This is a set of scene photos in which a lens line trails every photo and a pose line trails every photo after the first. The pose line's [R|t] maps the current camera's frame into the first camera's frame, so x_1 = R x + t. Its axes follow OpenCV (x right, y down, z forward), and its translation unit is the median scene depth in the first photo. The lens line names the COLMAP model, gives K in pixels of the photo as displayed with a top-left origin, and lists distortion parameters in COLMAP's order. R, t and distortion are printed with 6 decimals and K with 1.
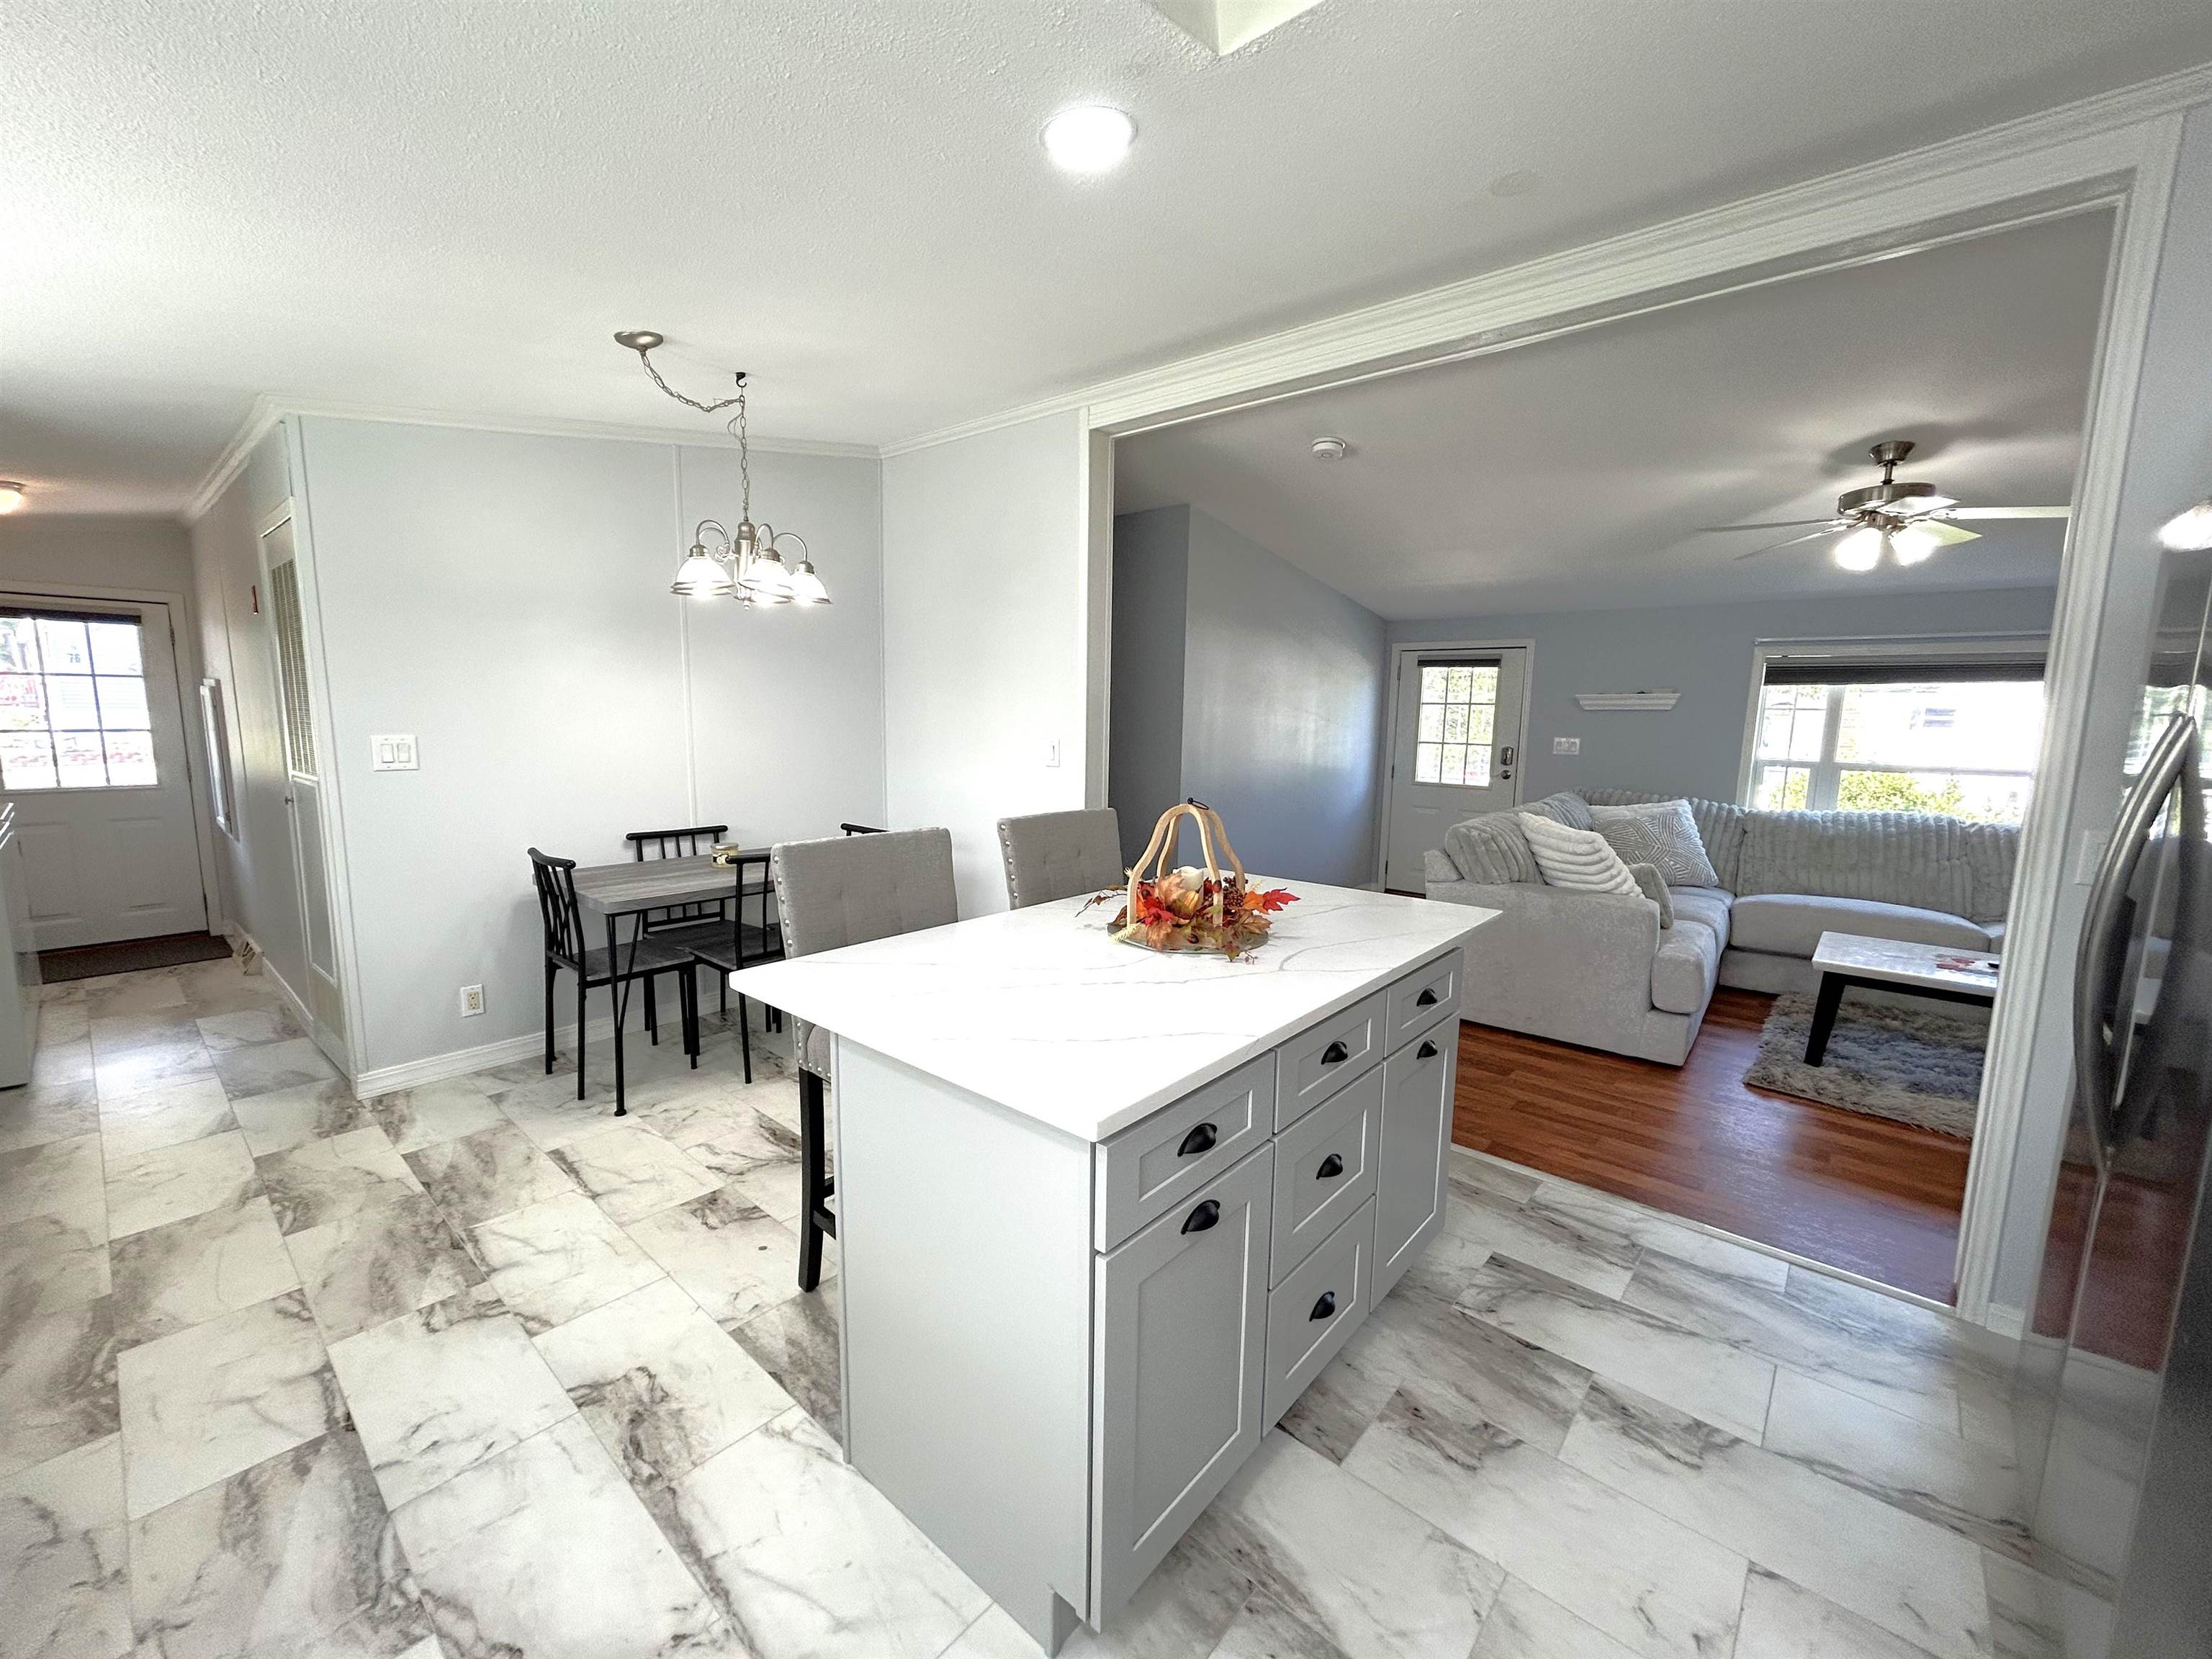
lens RADIAL K [[889.2, 0, 1100.8], [0, 889.2, 834.3], [0, 0, 1]] dist [0.001494, -0.000209]
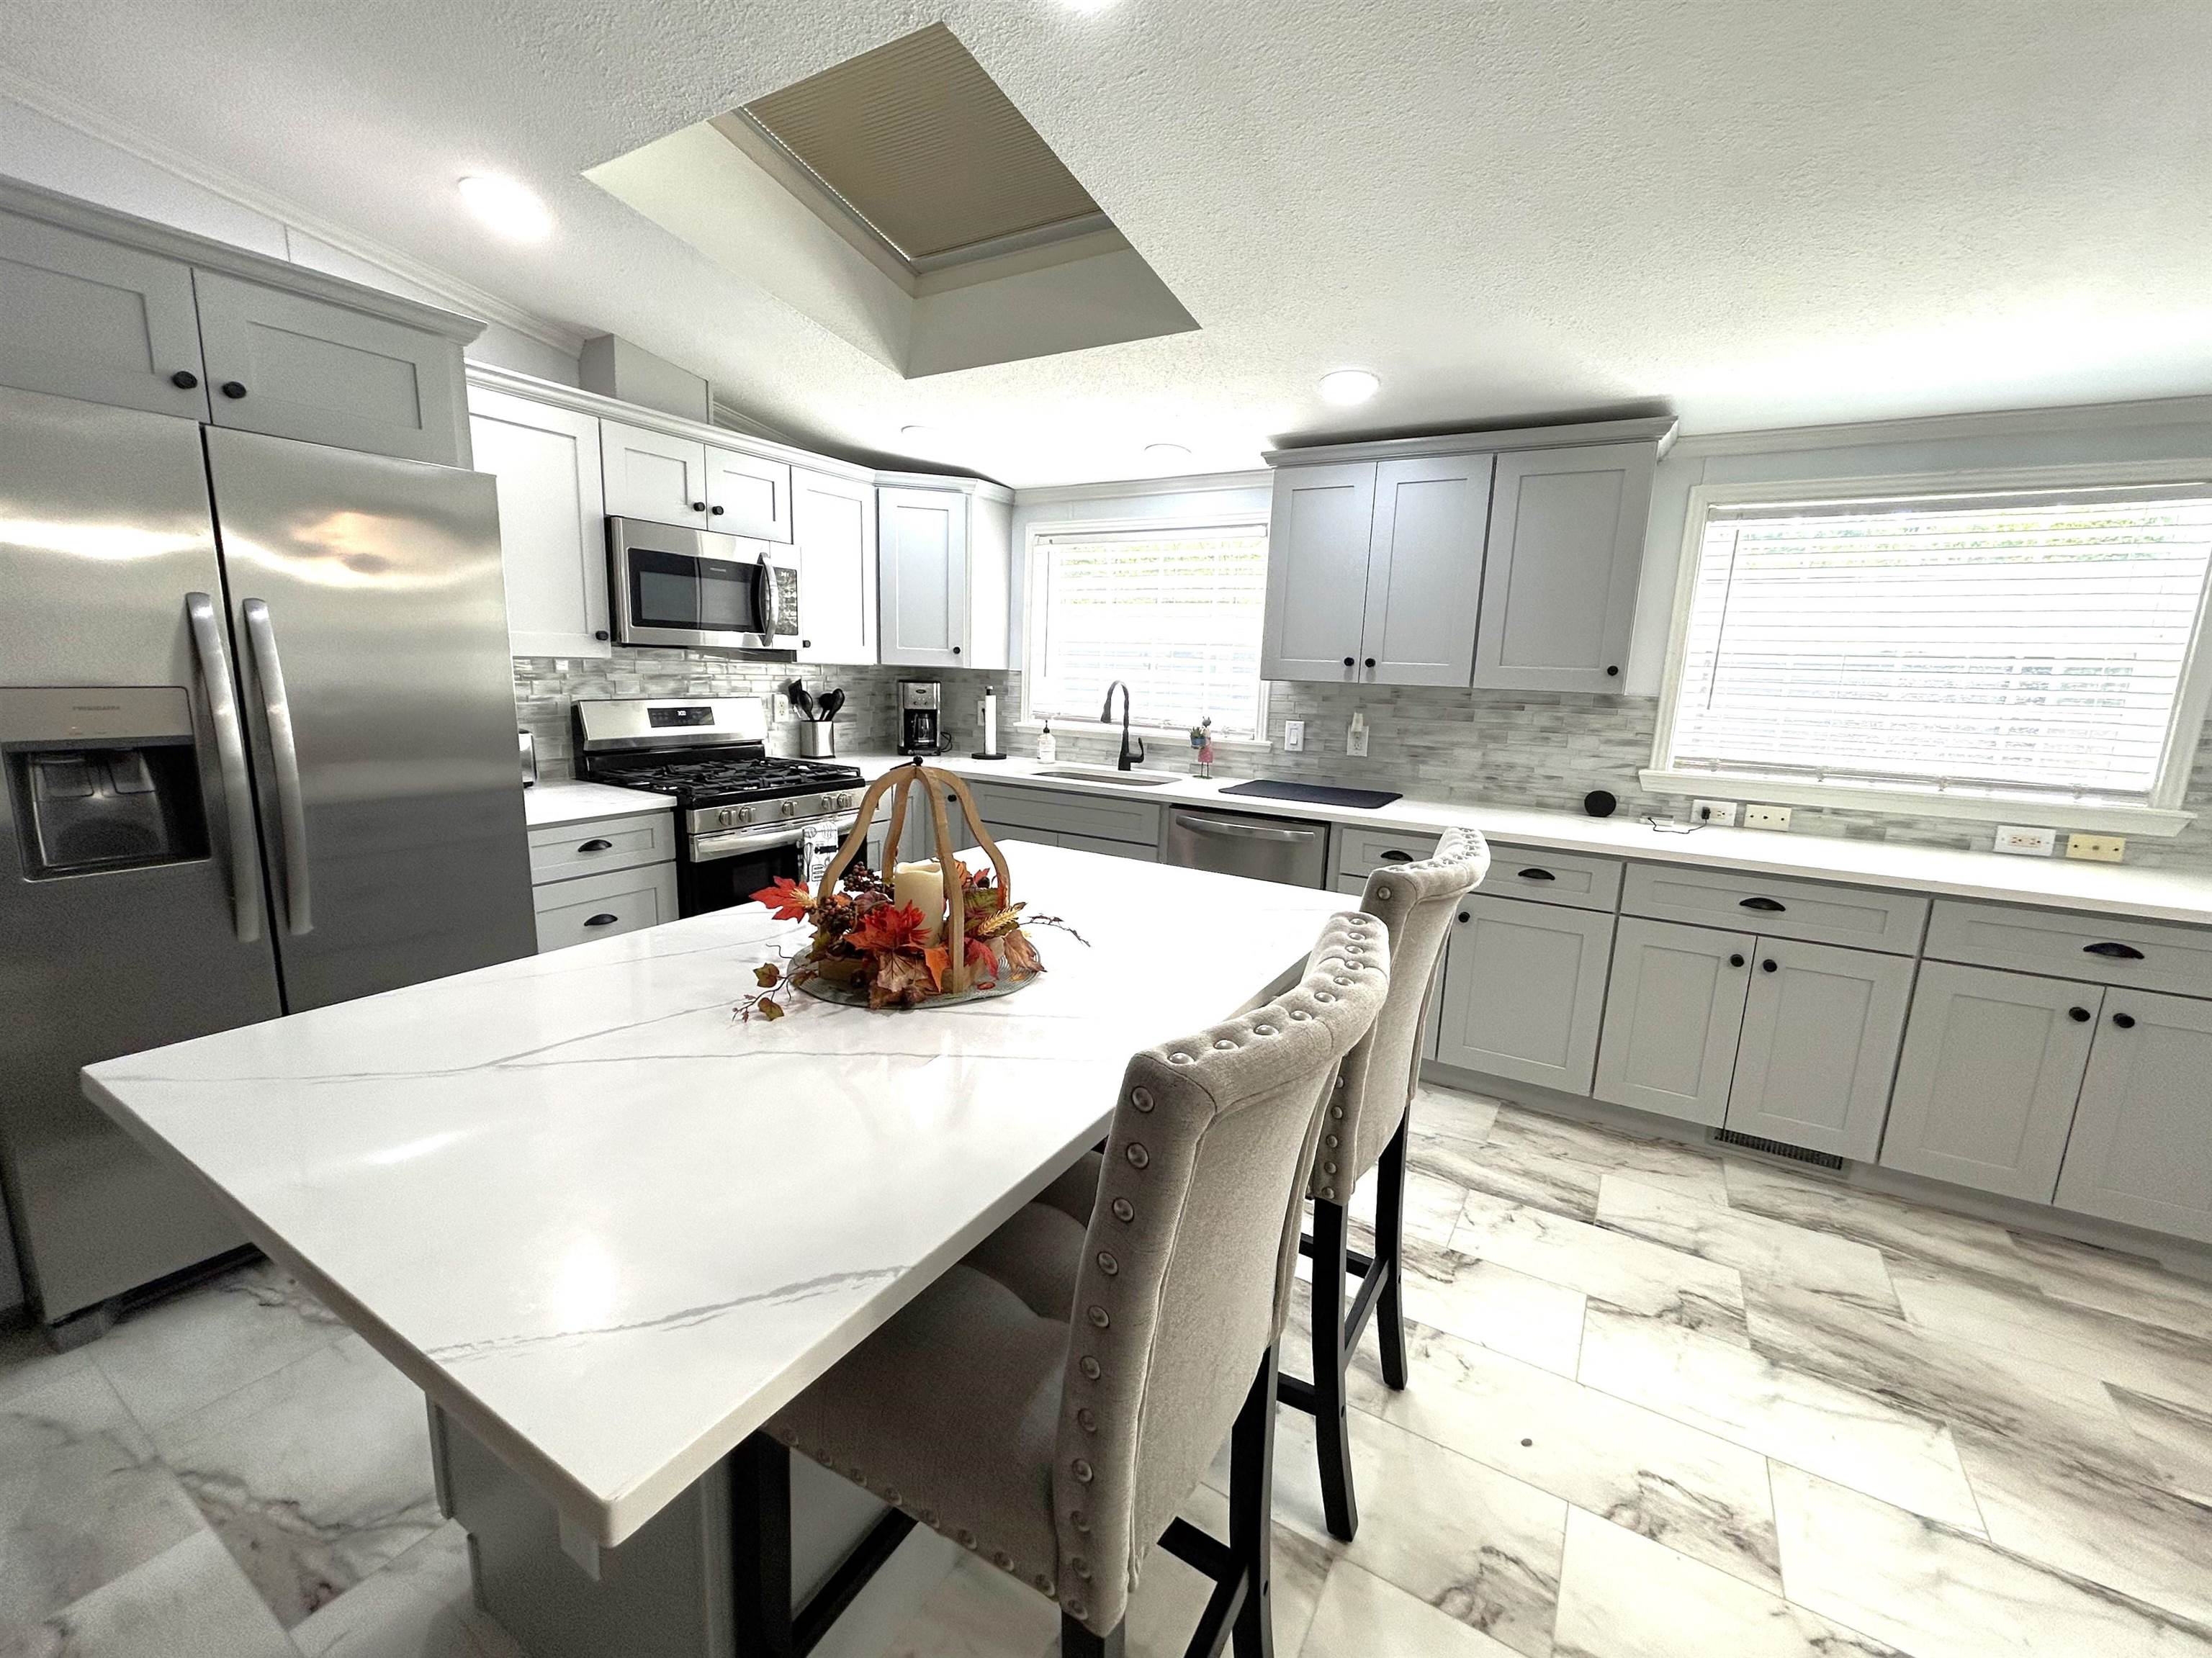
lens RADIAL K [[885.1, 0, 1106.0], [0, 885.1, 829.0], [0, 0, 1]] dist [0.000643, 0.000222]
pose [[-0.982987, -0.015595, -0.183010, 0.037240], [-0.073290, 0.946934, 0.312961, -0.089879], [0.168418, 0.321050, -0.931967, 0.731516]]
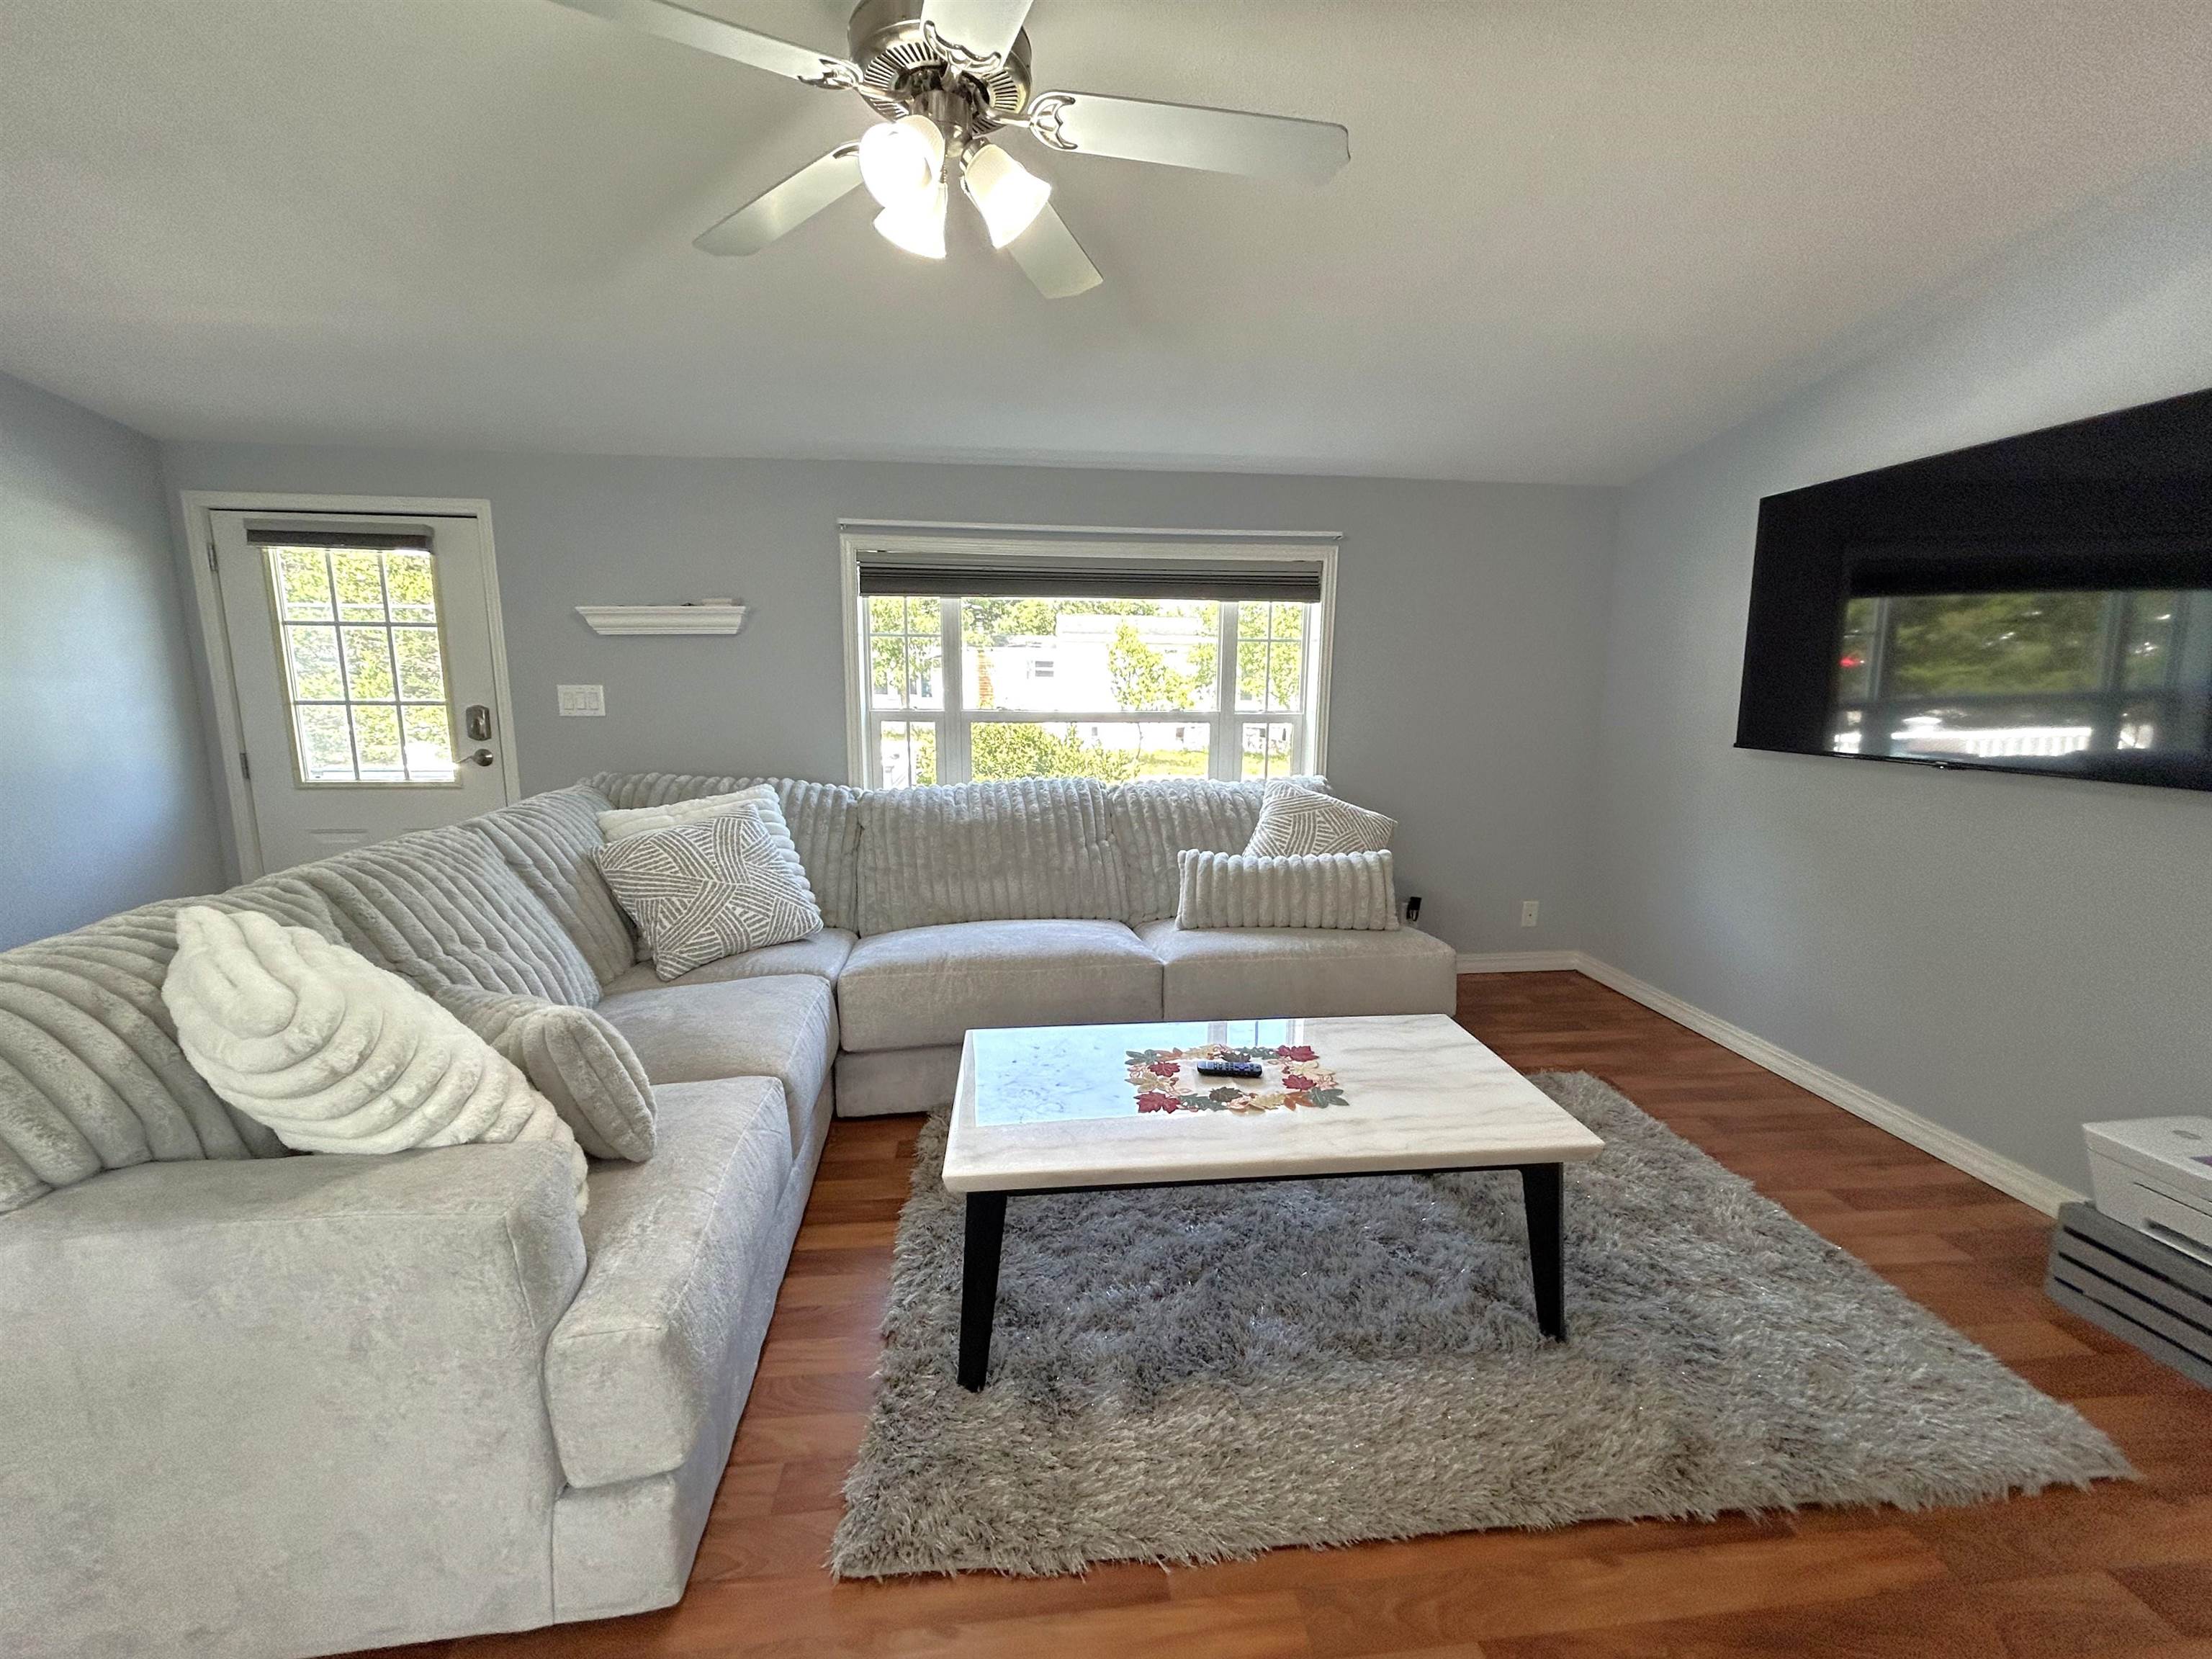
lens RADIAL K [[901.9, 0, 1109.2], [0, 901.9, 831.0], [0, 0, 1]] dist [0.000636, -0.000054]
pose [[0.679072, -0.134258, 0.721690, 0.438097], [0.105673, 0.990771, 0.084883, -0.041671], [-0.726426, 0.018622, 0.686993, 0.497245]]
